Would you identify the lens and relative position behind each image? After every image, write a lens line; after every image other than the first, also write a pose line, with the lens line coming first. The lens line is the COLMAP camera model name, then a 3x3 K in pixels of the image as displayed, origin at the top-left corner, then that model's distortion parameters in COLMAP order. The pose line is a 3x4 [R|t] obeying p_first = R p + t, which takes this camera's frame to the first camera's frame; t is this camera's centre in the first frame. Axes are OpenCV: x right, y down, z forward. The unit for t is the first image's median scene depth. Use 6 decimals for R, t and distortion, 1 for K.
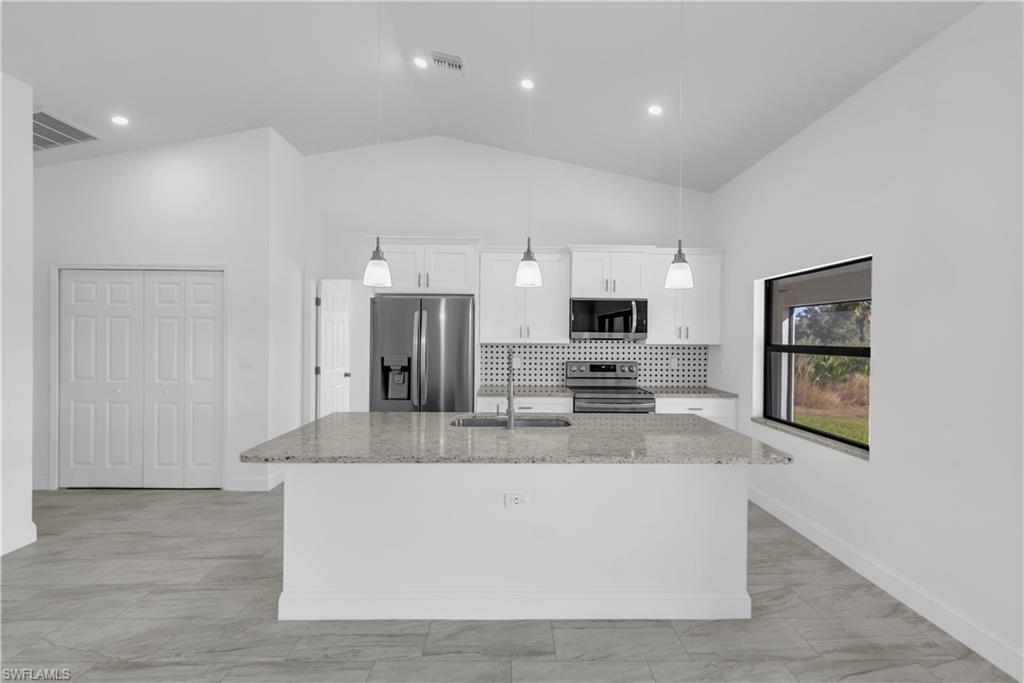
lens RADIAL K [[447.2, 0, 514.0], [0, 447.2, 337.6], [0, 0, 1]] dist [0.001076, -0.000105]
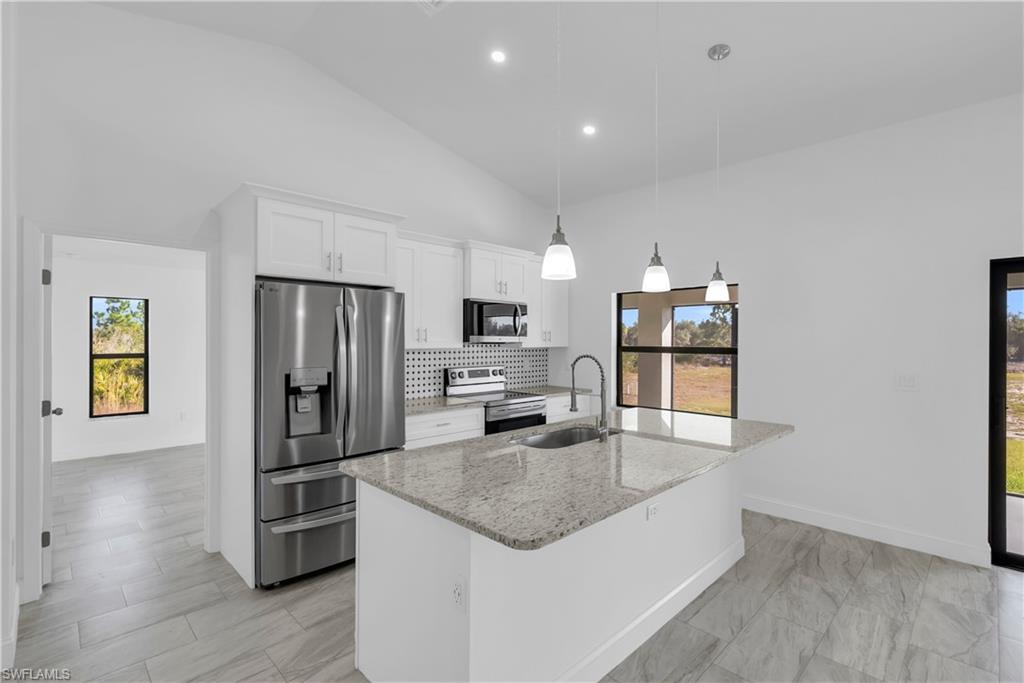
lens RADIAL K [[474.4, 0, 508.2], [0, 474.4, 341.1], [0, 0, 1]] dist [-0.000281, 0.000817]
pose [[0.718783, -0.006960, 0.695199, -0.493188], [0.002425, 0.999969, 0.007504, -0.008447], [-0.695230, -0.003708, 0.718778, 0.250011]]
